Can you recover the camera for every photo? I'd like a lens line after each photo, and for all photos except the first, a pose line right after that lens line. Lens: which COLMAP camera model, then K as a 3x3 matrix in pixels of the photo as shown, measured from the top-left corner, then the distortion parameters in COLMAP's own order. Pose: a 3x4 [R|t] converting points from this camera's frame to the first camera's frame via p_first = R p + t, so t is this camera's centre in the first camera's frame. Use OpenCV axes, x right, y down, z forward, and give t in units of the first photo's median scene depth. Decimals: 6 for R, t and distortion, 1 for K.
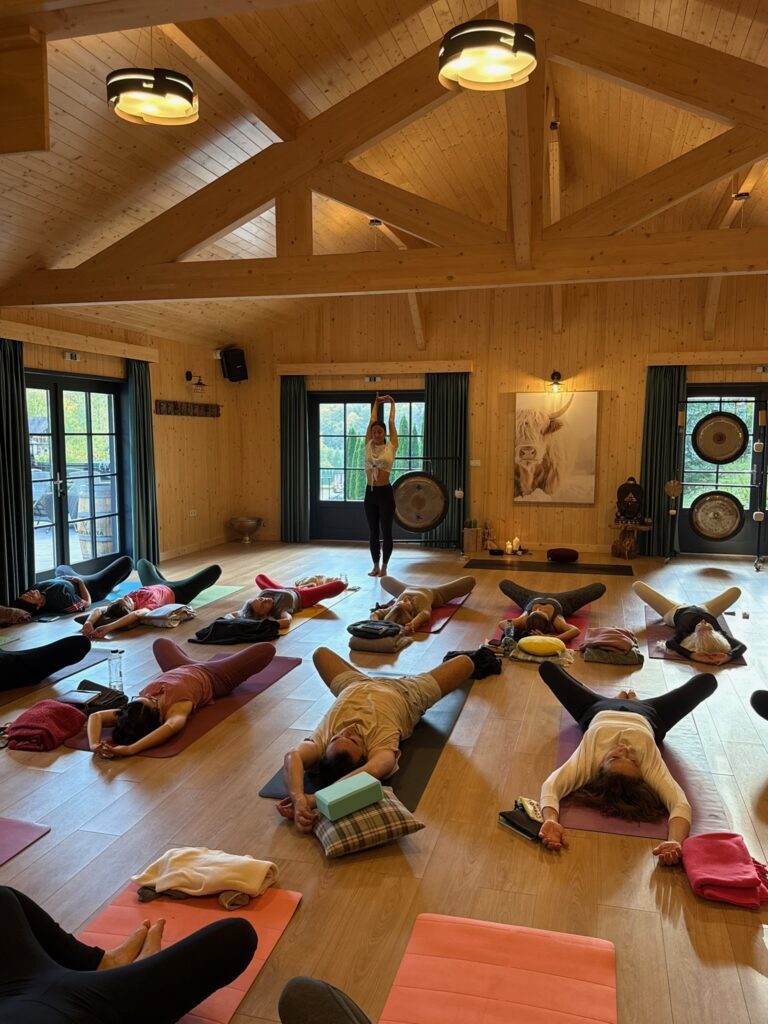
lens RADIAL K [[800.6, 0, 377.8], [0, 800.6, 516.9], [0, 0, 1]] dist [0.101197, -0.004969]
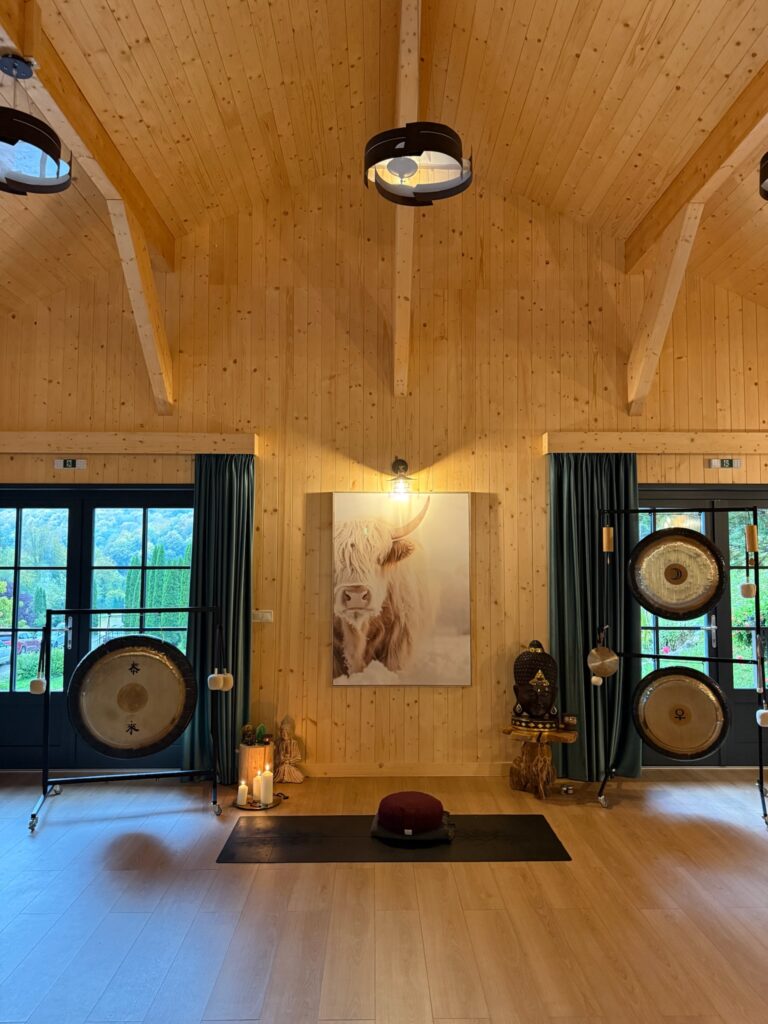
lens RADIAL K [[732.1, 0, 379.7], [0, 732.1, 517.1], [0, 0, 1]] dist [0.048061, -0.043646]
pose [[0.962638, 0.016279, 0.270303, 0.062616], [0.027079, 0.987401, -0.155904, -0.054859], [-0.269435, 0.157399, 0.950069, 0.499300]]
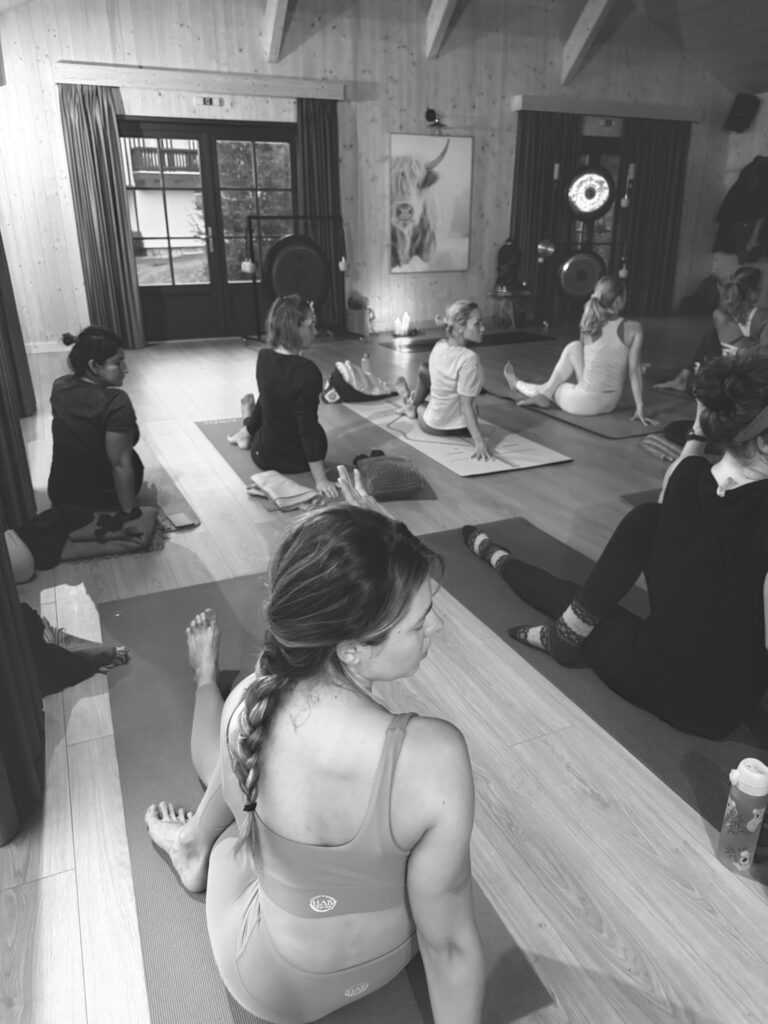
lens RADIAL K [[732.1, 0, 395.1], [0, 732.1, 518.8], [0, 0, 1]] dist [0.048061, -0.043646]
pose [[0.771672, -0.245822, 0.586595, -0.375424], [0.069117, 0.949239, 0.306868, -0.009911], [-0.632254, -0.196258, 0.749492, 0.343254]]
